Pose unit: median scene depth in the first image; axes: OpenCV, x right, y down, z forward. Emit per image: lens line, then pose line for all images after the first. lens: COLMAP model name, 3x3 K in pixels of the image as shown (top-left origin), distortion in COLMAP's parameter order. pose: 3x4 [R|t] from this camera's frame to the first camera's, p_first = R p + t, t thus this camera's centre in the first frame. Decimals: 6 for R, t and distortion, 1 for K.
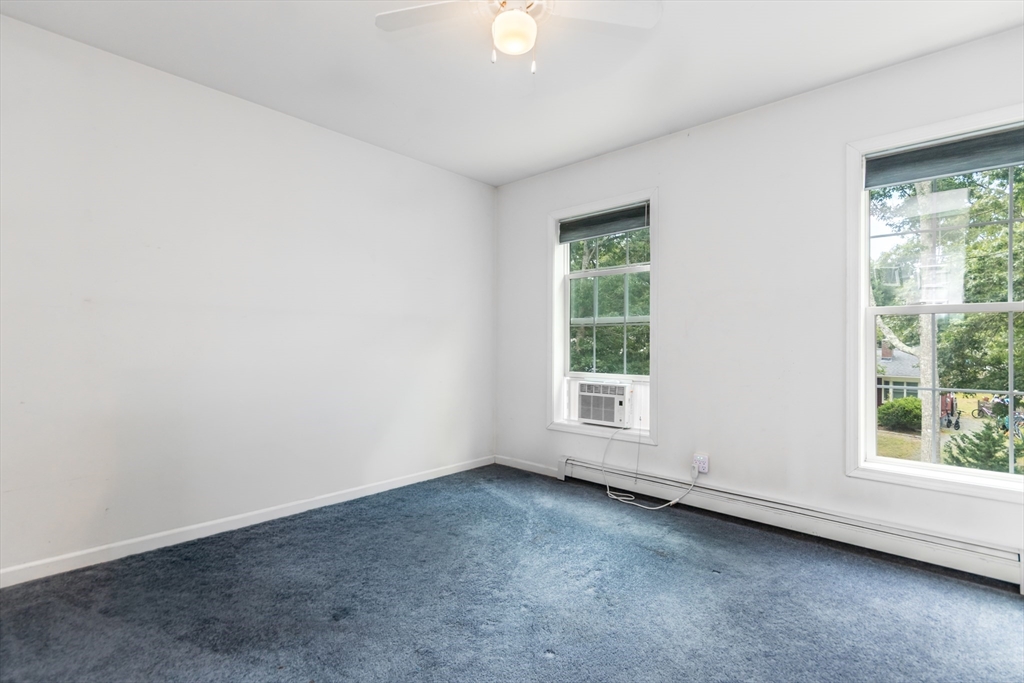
lens RADIAL K [[475.3, 0, 512.0], [0, 475.3, 341.5], [0, 0, 1]] dist [0.030727, 0.000110]
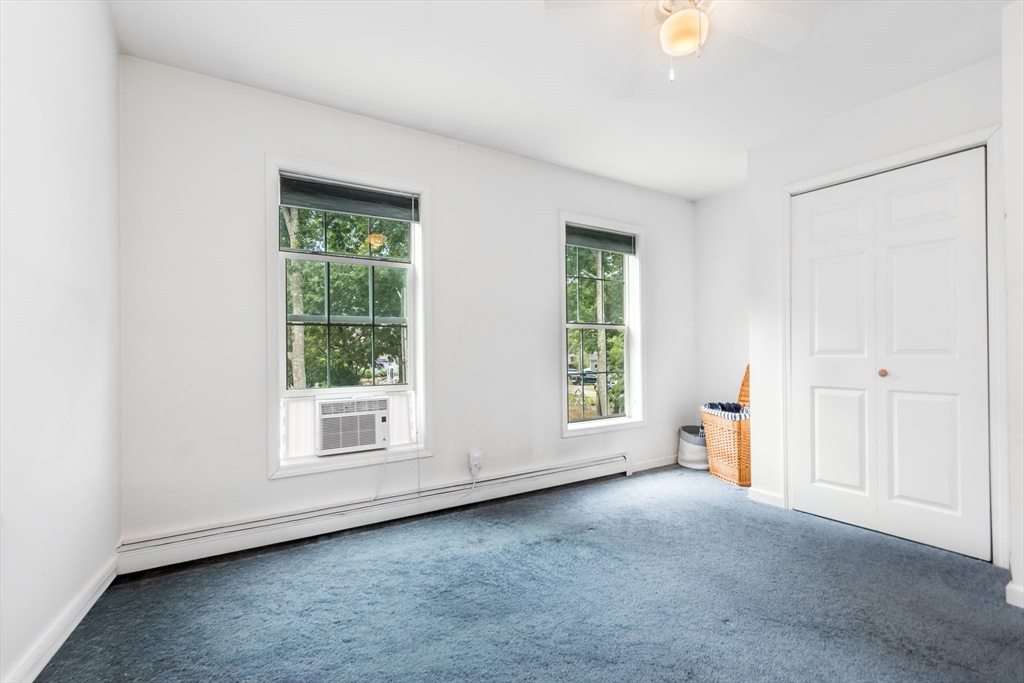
lens RADIAL K [[475.3, 0, 512.0], [0, 475.3, 341.5], [0, 0, 1]] dist [0.030727, 0.000110]
pose [[0.270623, 0.009312, 0.962640, -0.524910], [0.010694, 0.999862, -0.012679, 0.004238], [-0.962626, 0.013725, 0.270486, 0.545077]]
